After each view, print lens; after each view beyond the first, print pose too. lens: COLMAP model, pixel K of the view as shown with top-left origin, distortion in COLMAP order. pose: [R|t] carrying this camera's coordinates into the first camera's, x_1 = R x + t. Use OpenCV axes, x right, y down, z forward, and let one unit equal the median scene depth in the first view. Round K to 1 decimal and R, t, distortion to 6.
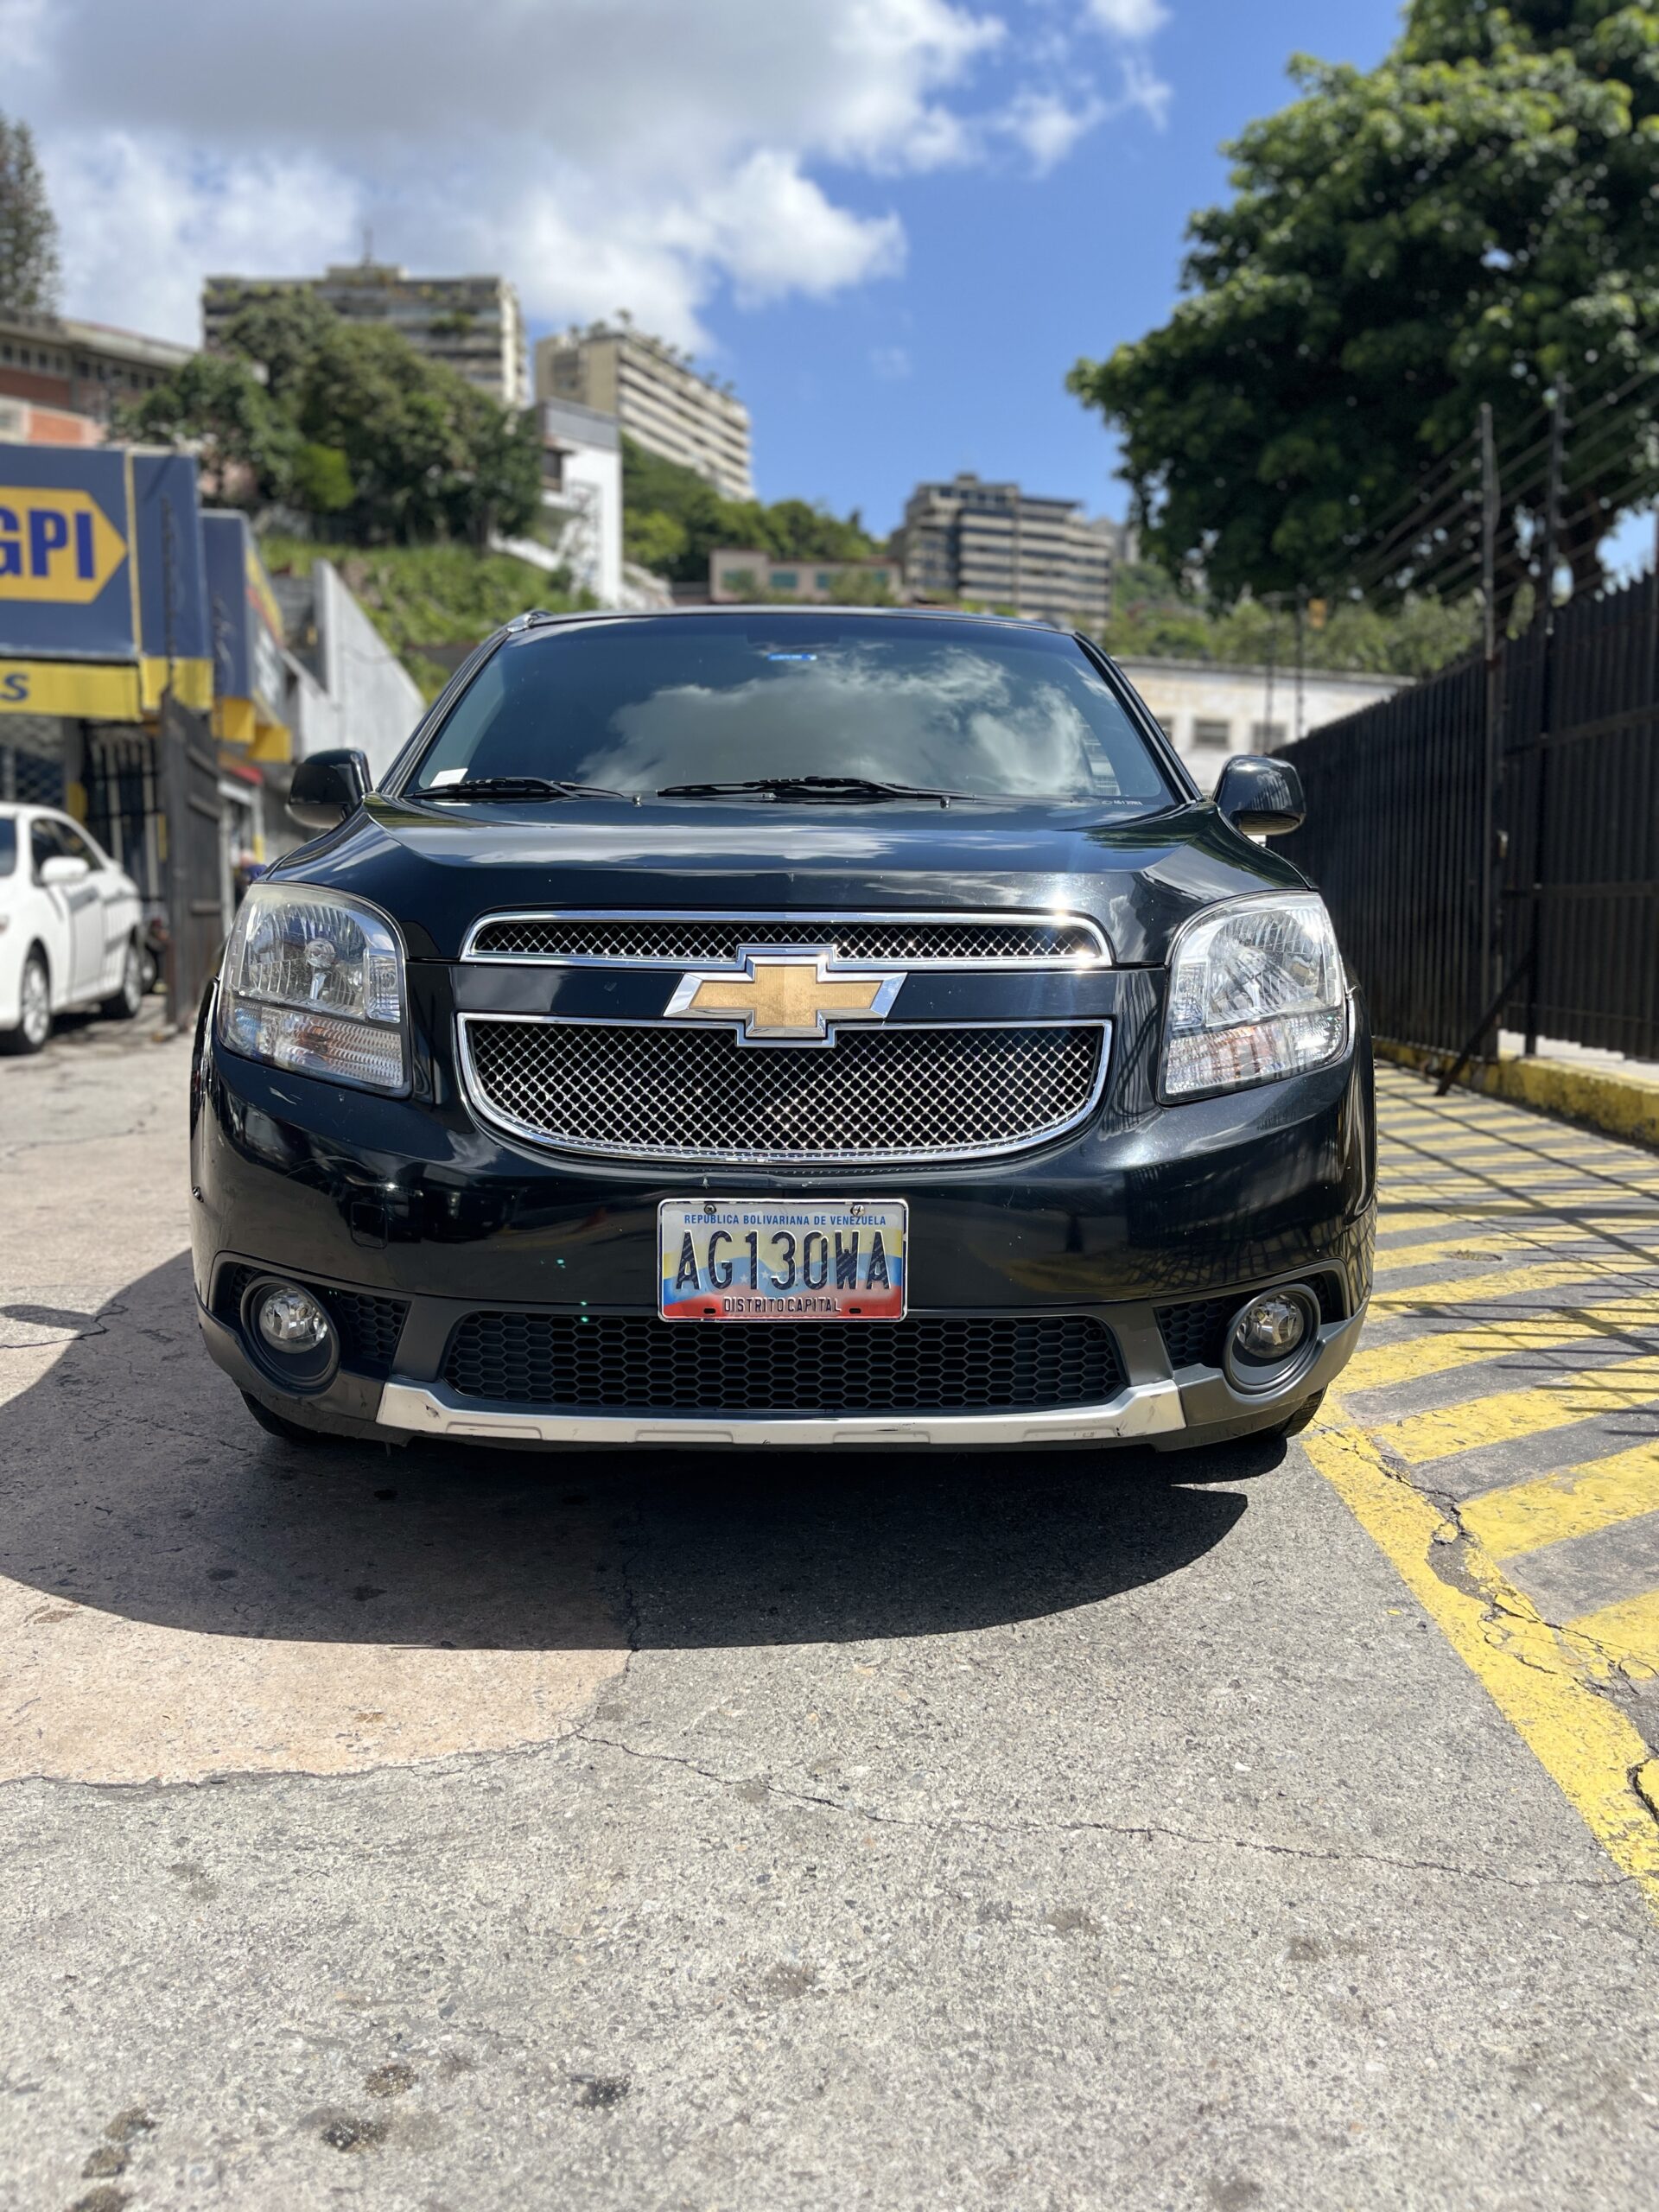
lens RADIAL K [[1704.7, 0, 827.3], [0, 1704.7, 1105.4], [0, 0, 1]] dist [0.055110, -0.097178]
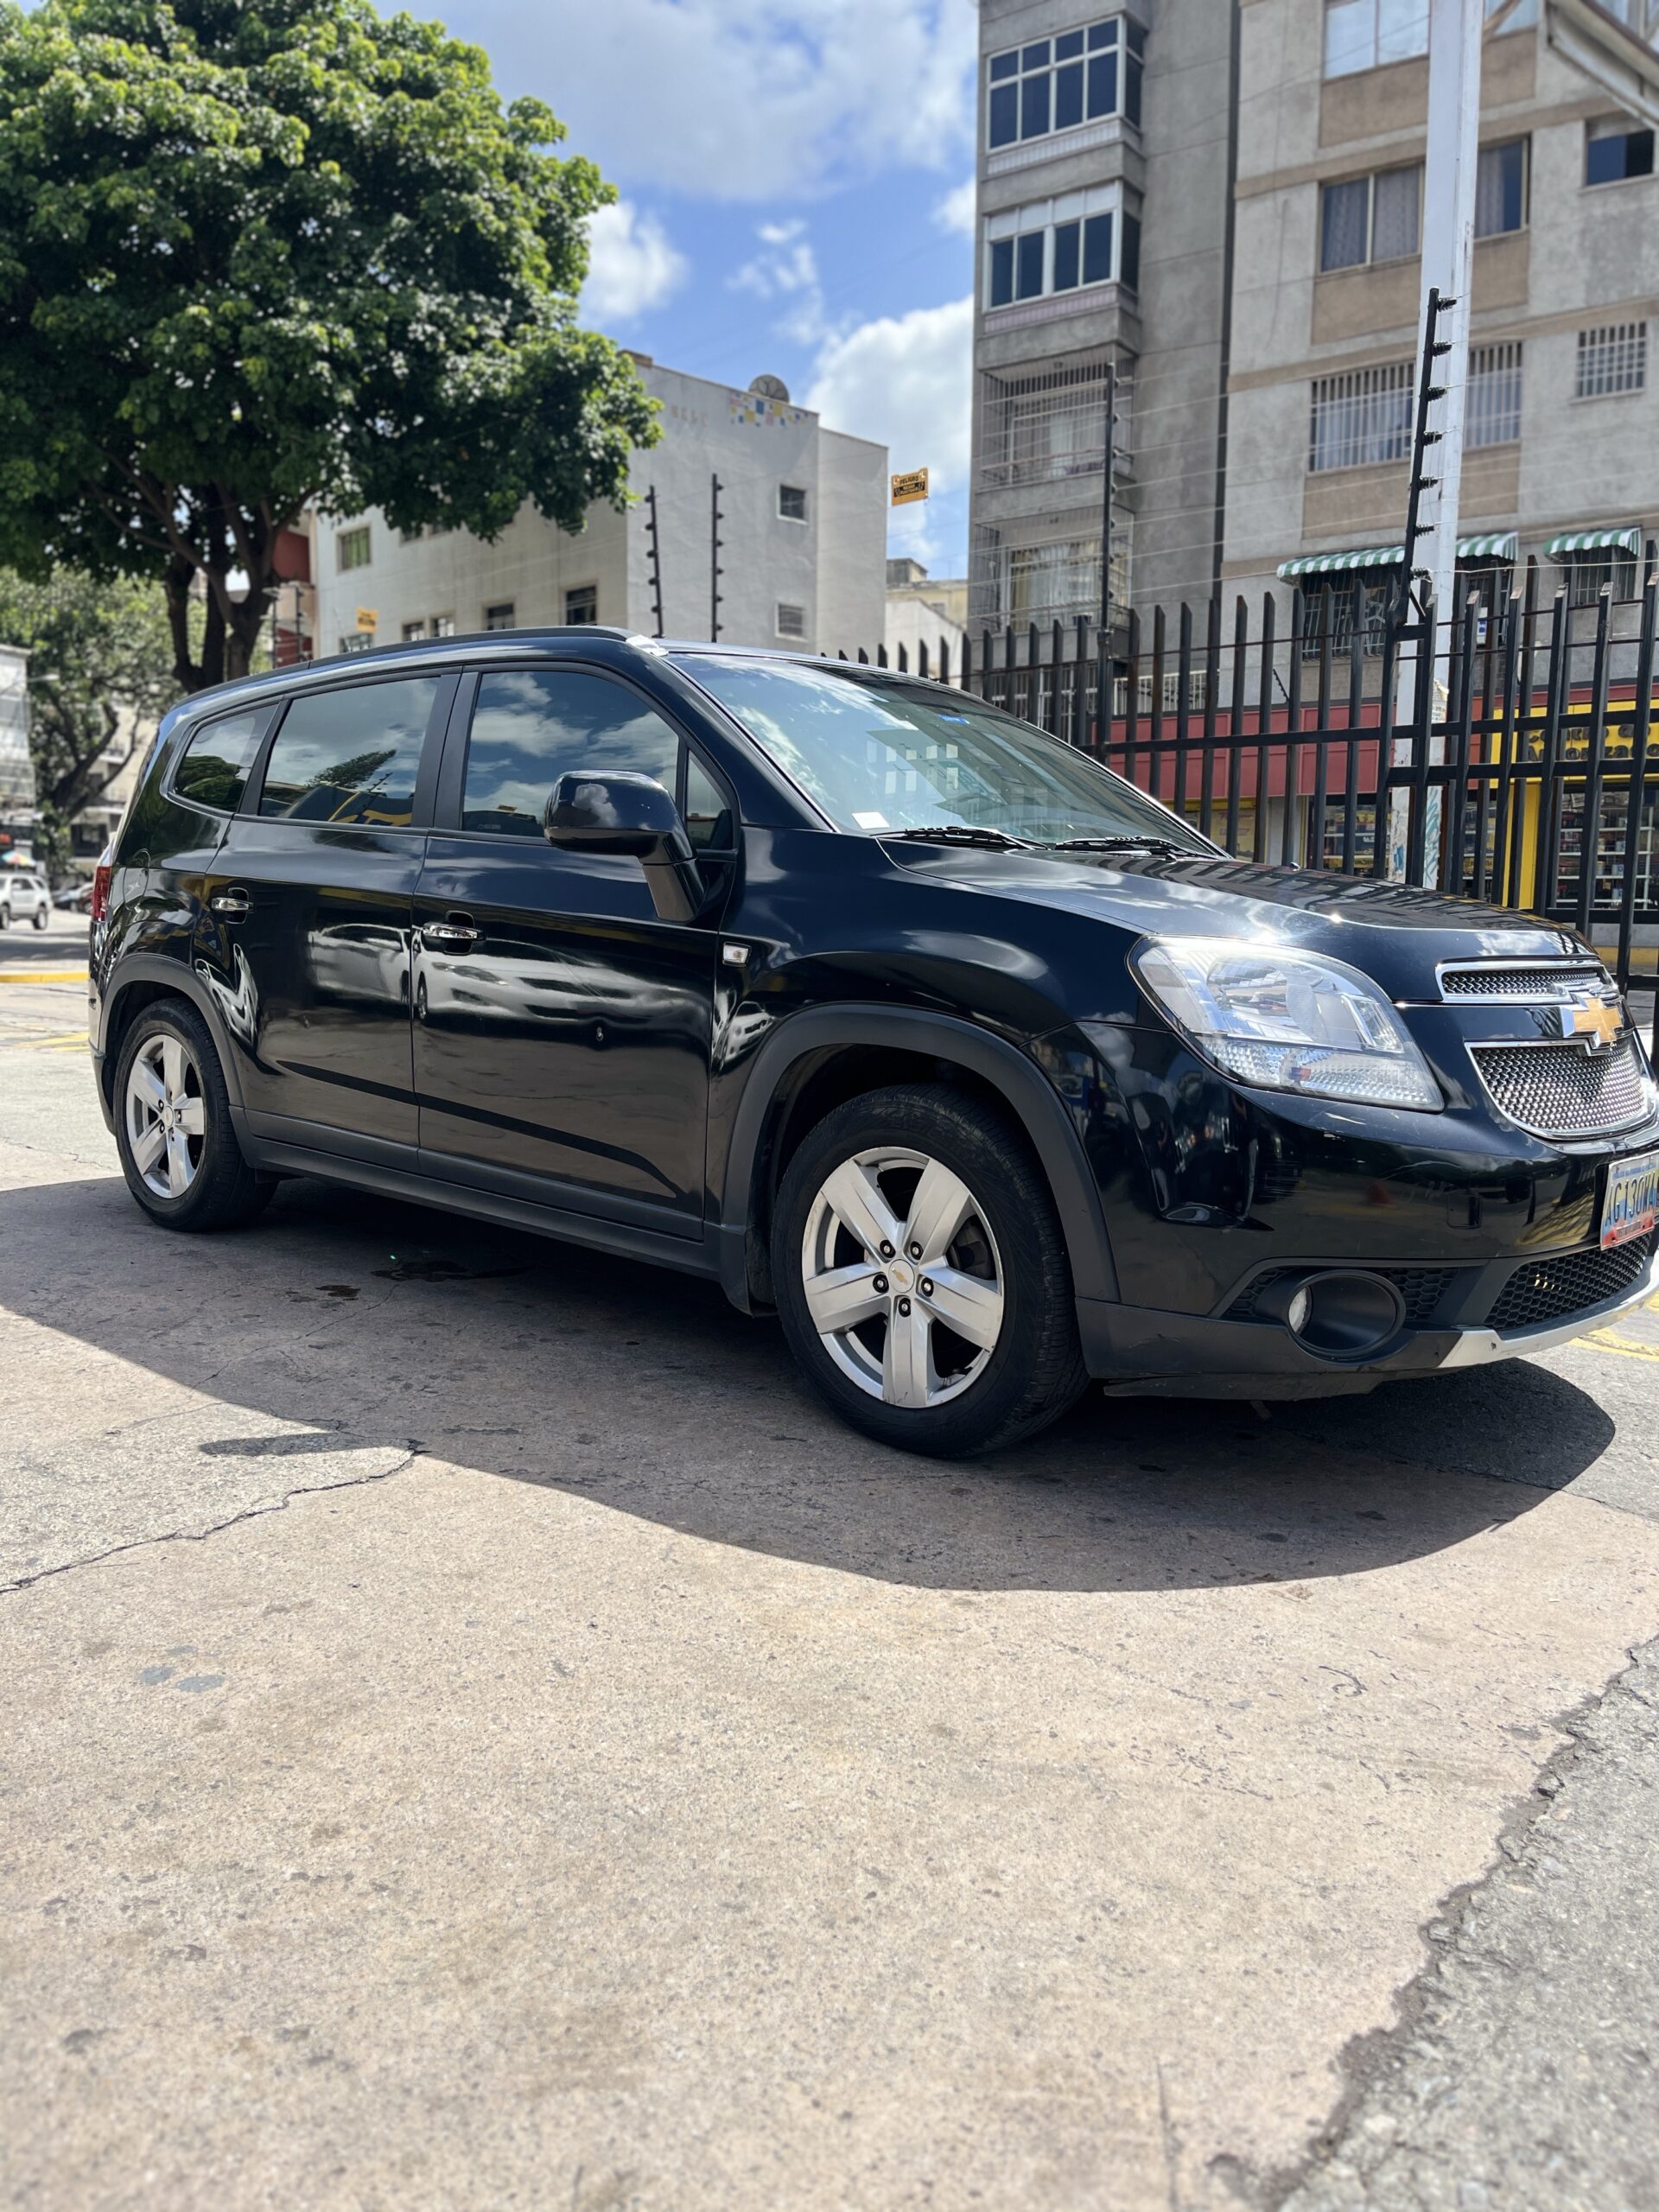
lens RADIAL K [[1704.7, 0, 826.7], [0, 1704.7, 1097.2], [0, 0, 1]] dist [0.055110, -0.097178]
pose [[0.686157, -0.072419, 0.723839, -0.127311], [0.066614, 0.997107, 0.036612, -0.007865], [-0.724397, 0.023096, 0.688996, 0.038526]]
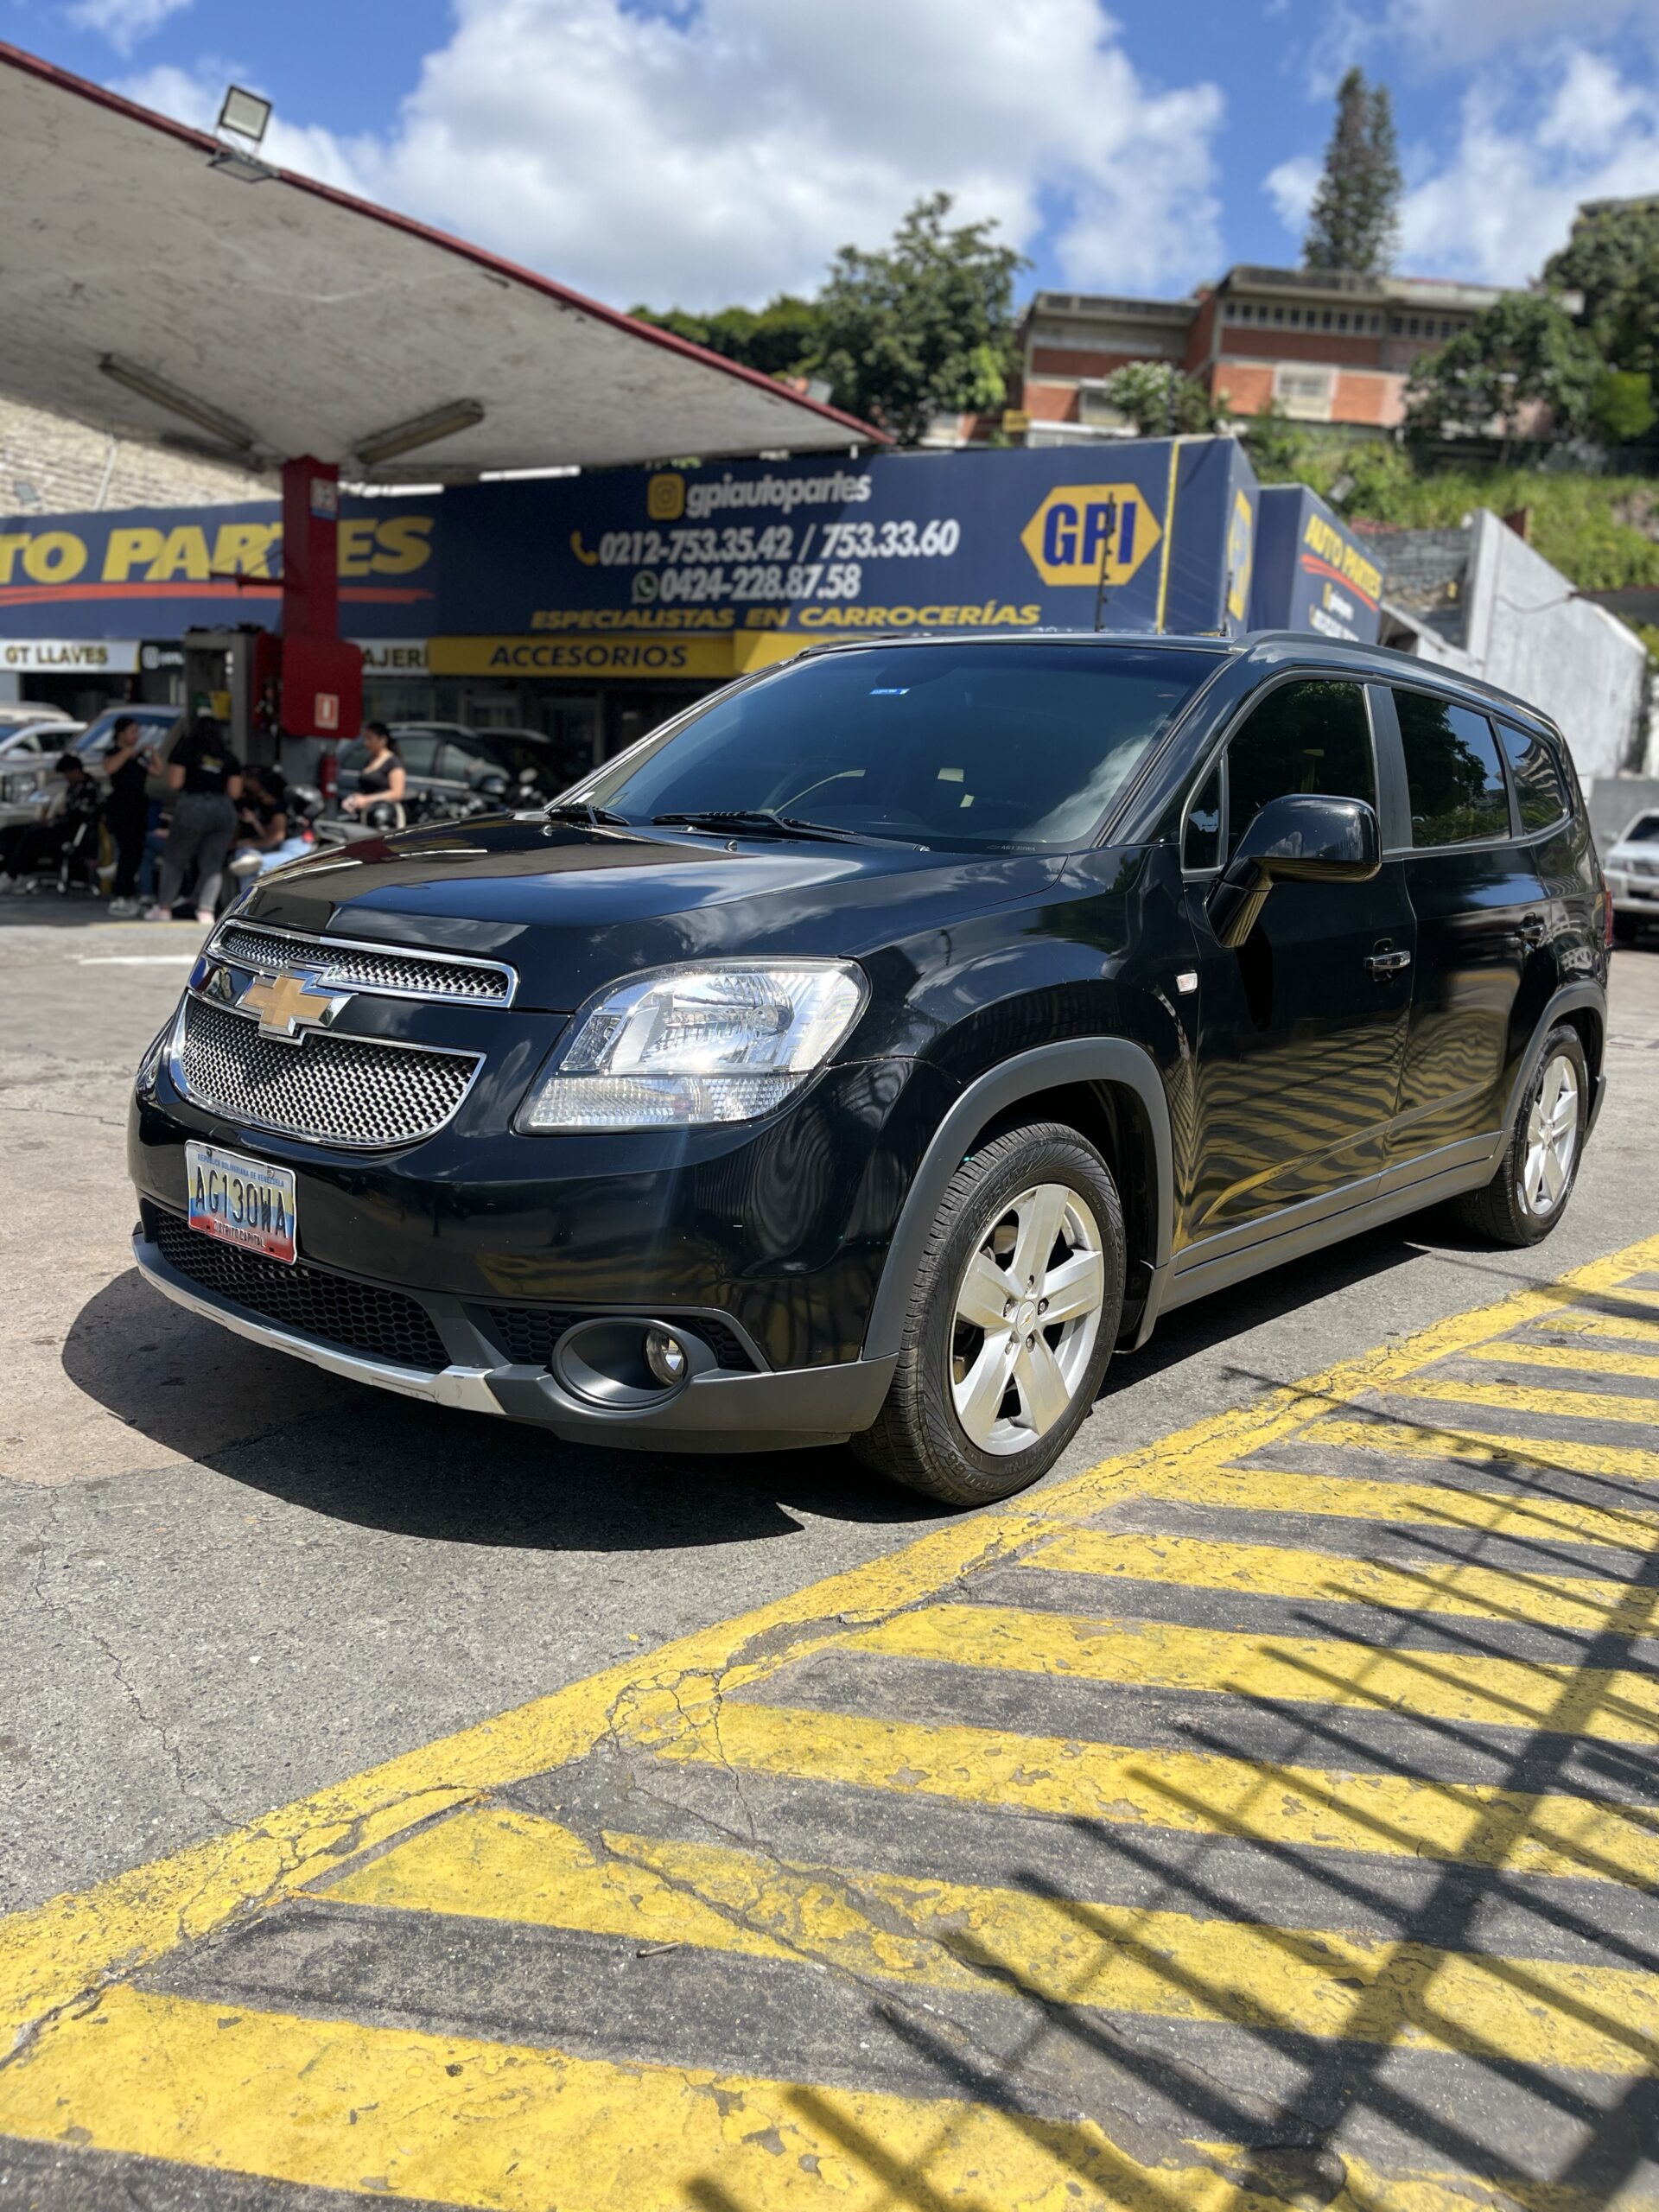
lens RADIAL K [[1704.7, 0, 818.9], [0, 1704.7, 1115.6], [0, 0, 1]] dist [0.055110, -0.097178]
pose [[0.742453, 0.148272, -0.653283, 0.096555], [-0.123927, 0.988766, 0.083573, -0.011725], [0.658335, 0.018910, 0.752487, 0.024065]]
